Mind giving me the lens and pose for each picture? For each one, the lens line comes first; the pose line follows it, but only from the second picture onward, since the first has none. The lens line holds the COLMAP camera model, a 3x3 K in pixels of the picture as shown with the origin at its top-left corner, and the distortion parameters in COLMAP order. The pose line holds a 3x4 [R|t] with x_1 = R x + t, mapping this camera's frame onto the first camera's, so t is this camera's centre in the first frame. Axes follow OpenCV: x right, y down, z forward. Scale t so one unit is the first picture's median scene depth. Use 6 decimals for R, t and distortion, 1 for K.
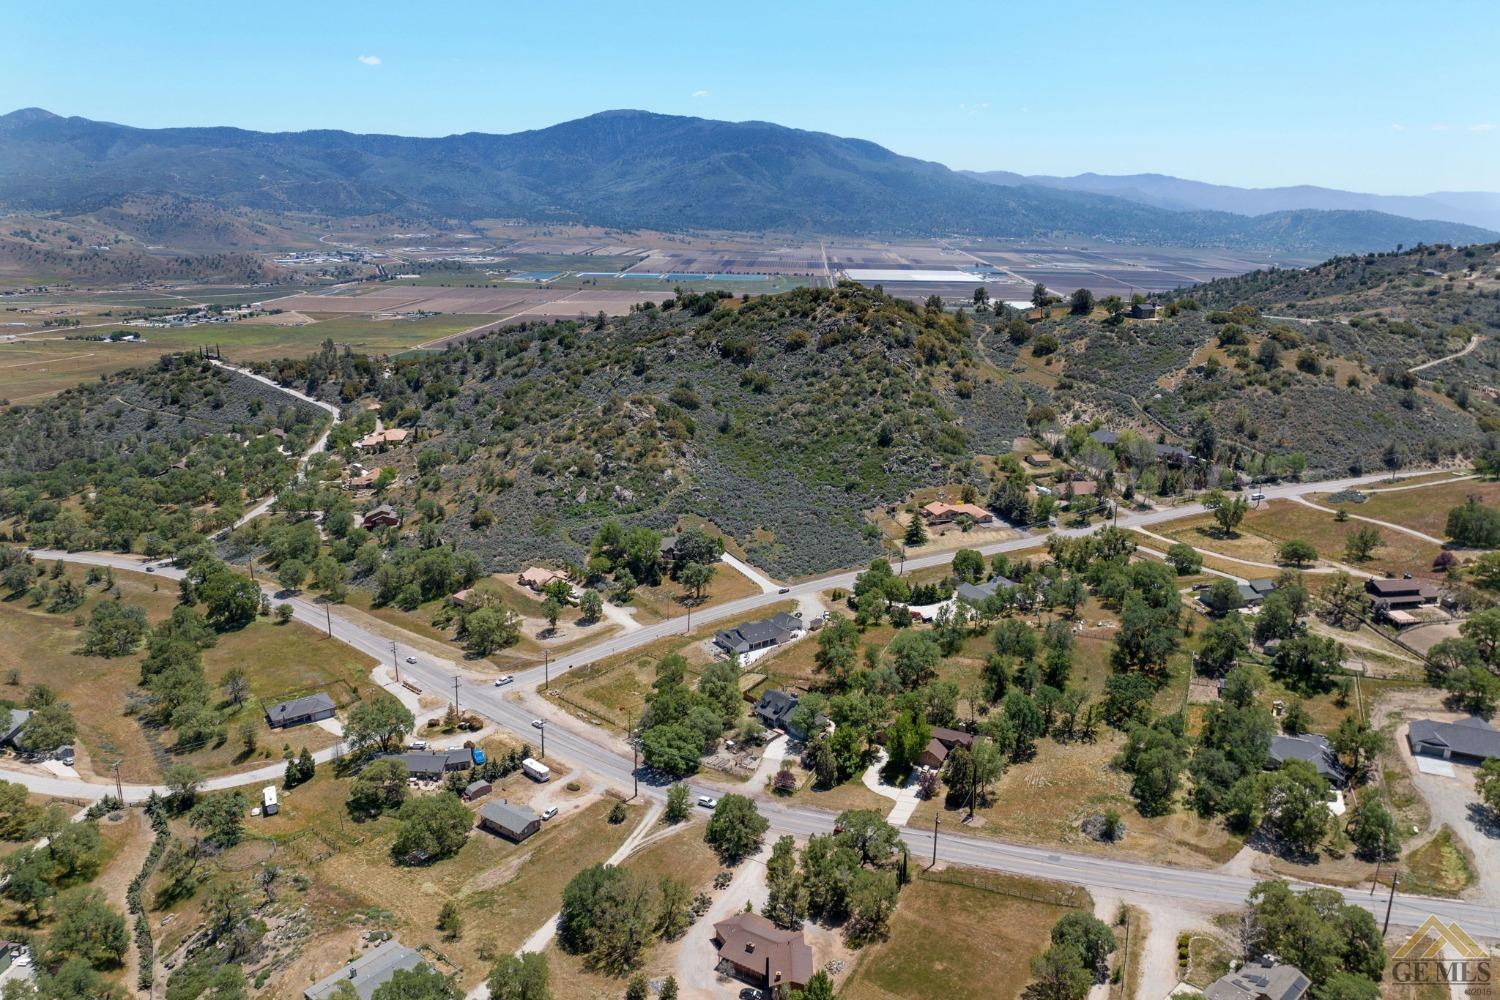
lens RADIAL K [[1051.7, 0, 750.0], [0, 1051.7, 500.0], [0, 0, 1]] dist [-0.030346, -0.006259]
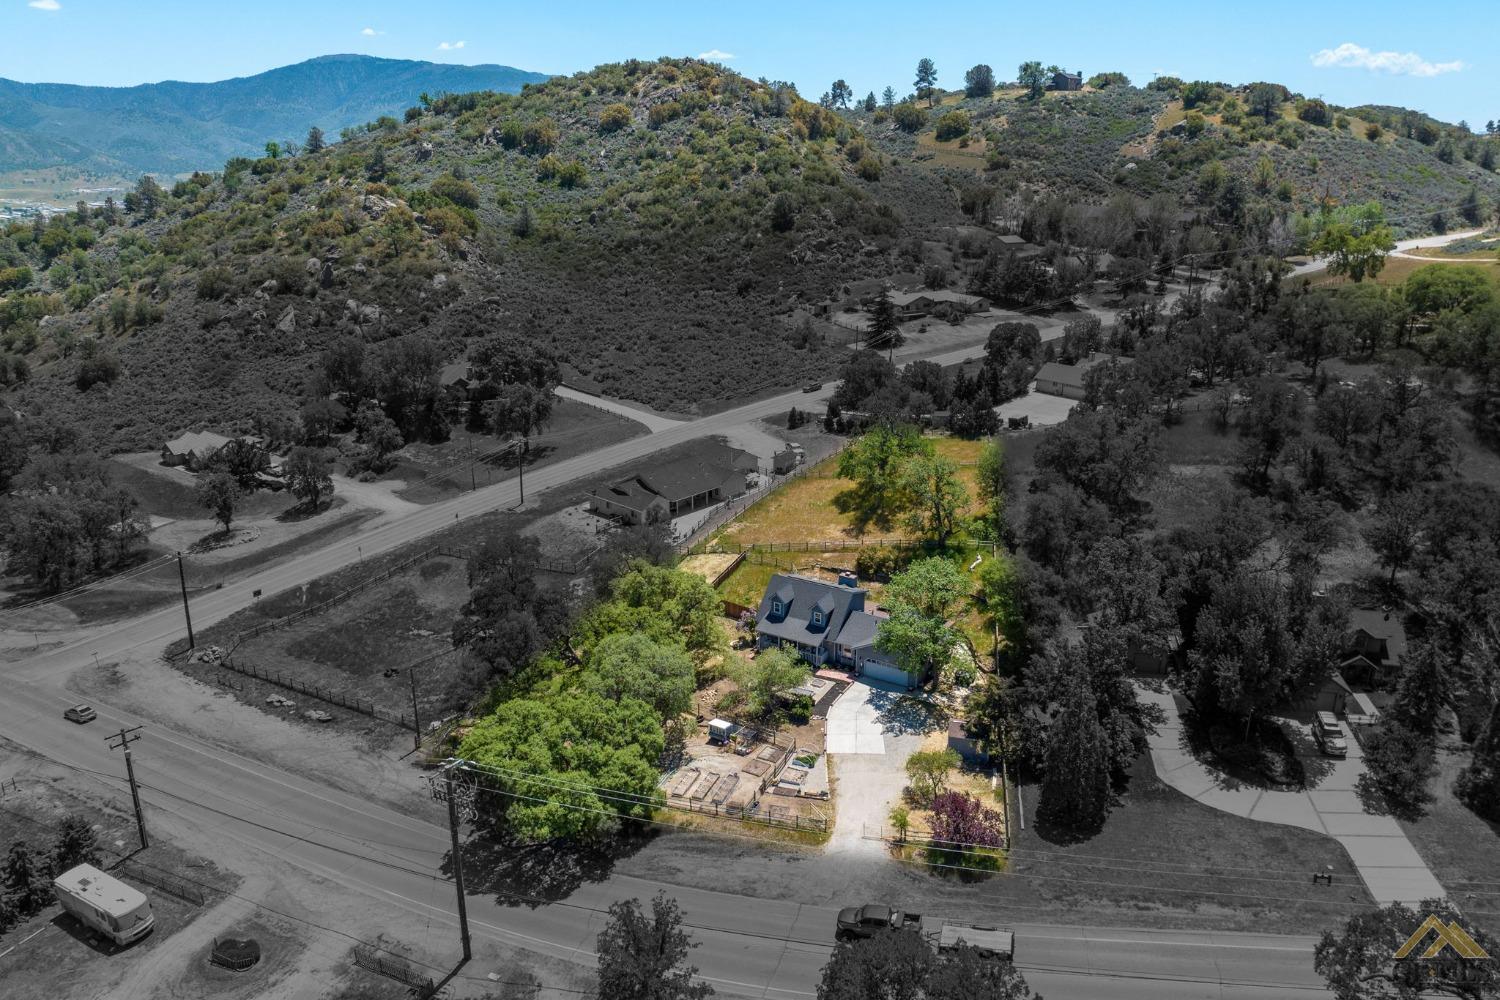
lens RADIAL K [[1053.8, 0, 751.3], [0, 1053.8, 508.6], [0, 0, 1]] dist [-0.051392, 0.023838]
pose [[0.972860, -0.092596, 0.212059, -0.047689], [0.082323, 0.994986, 0.056792, 0.088296], [-0.216254, -0.037793, 0.975605, 0.413384]]
